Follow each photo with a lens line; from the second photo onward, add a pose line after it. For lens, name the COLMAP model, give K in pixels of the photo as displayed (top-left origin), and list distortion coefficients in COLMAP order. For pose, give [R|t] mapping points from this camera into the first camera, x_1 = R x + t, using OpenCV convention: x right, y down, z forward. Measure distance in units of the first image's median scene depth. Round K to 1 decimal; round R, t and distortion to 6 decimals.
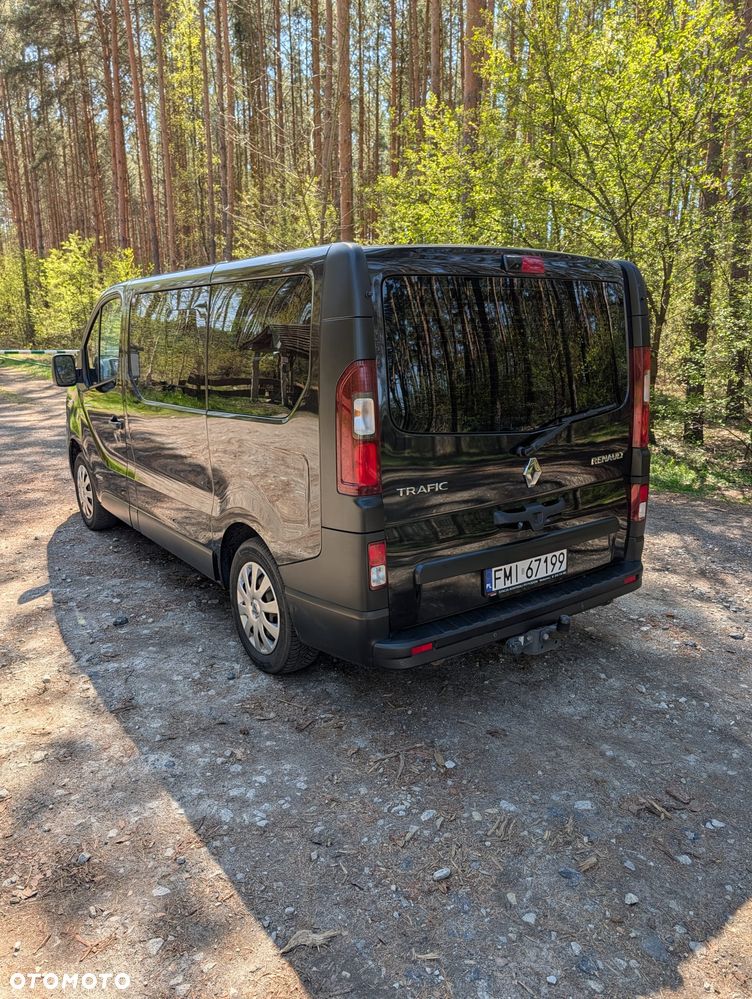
lens RADIAL K [[819.5, 0, 376.0], [0, 819.5, 499.5], [0, 0, 1]] dist [-0.002227, -0.002061]
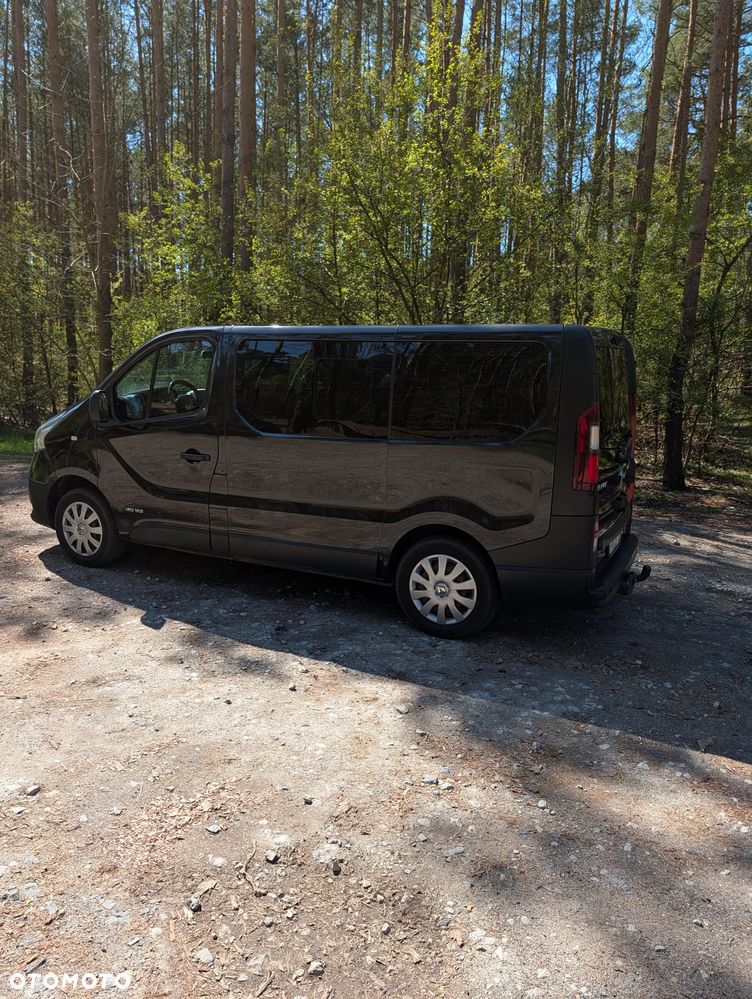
lens RADIAL K [[819.5, 0, 376.0], [0, 819.5, 499.5], [0, 0, 1]] dist [-0.002227, -0.002061]
pose [[0.857750, -0.052881, 0.511341, -0.916503], [0.081934, 0.996043, -0.034435, 0.025735], [-0.507496, 0.071433, 0.858688, -0.078284]]
